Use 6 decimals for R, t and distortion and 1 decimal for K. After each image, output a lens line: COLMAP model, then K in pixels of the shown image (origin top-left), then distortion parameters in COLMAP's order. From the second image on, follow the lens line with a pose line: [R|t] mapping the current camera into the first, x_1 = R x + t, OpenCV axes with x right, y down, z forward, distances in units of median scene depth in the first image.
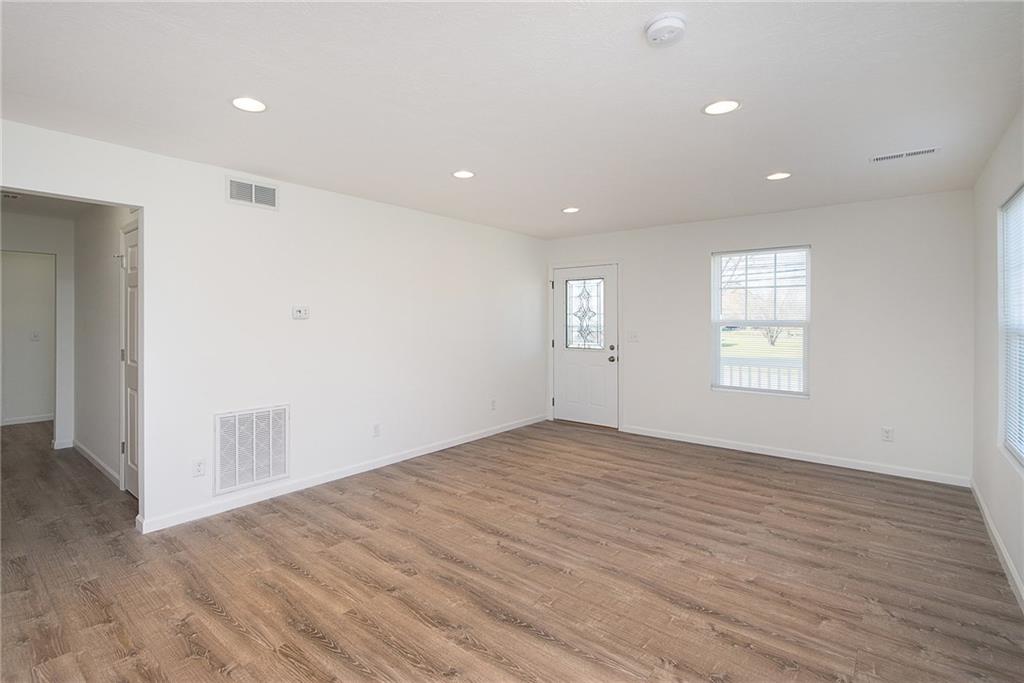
lens RADIAL K [[498.3, 0, 481.8], [0, 498.3, 312.6], [0, 0, 1]] dist [-0.015085, -0.000940]
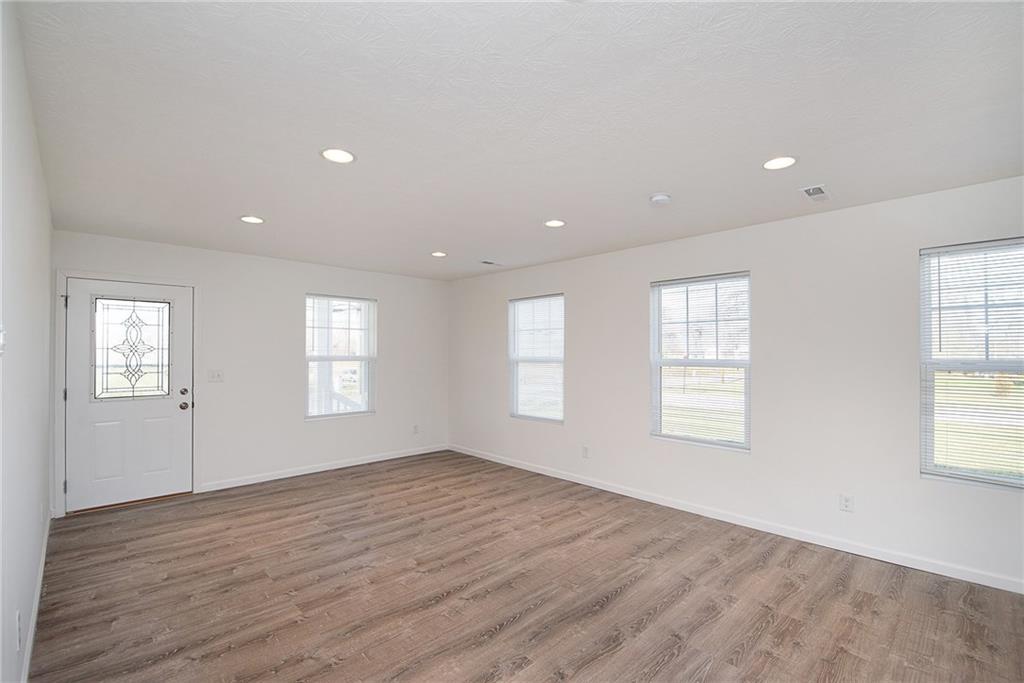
lens RADIAL K [[439.6, 0, 511.9], [0, 439.6, 356.2], [0, 0, 1]] dist [-0.010970, -0.000420]
pose [[0.089058, -0.007754, 0.995996, -0.614179], [-0.013629, 0.999867, 0.009003, 0.001124], [-0.995933, -0.014377, 0.088941, 0.672824]]
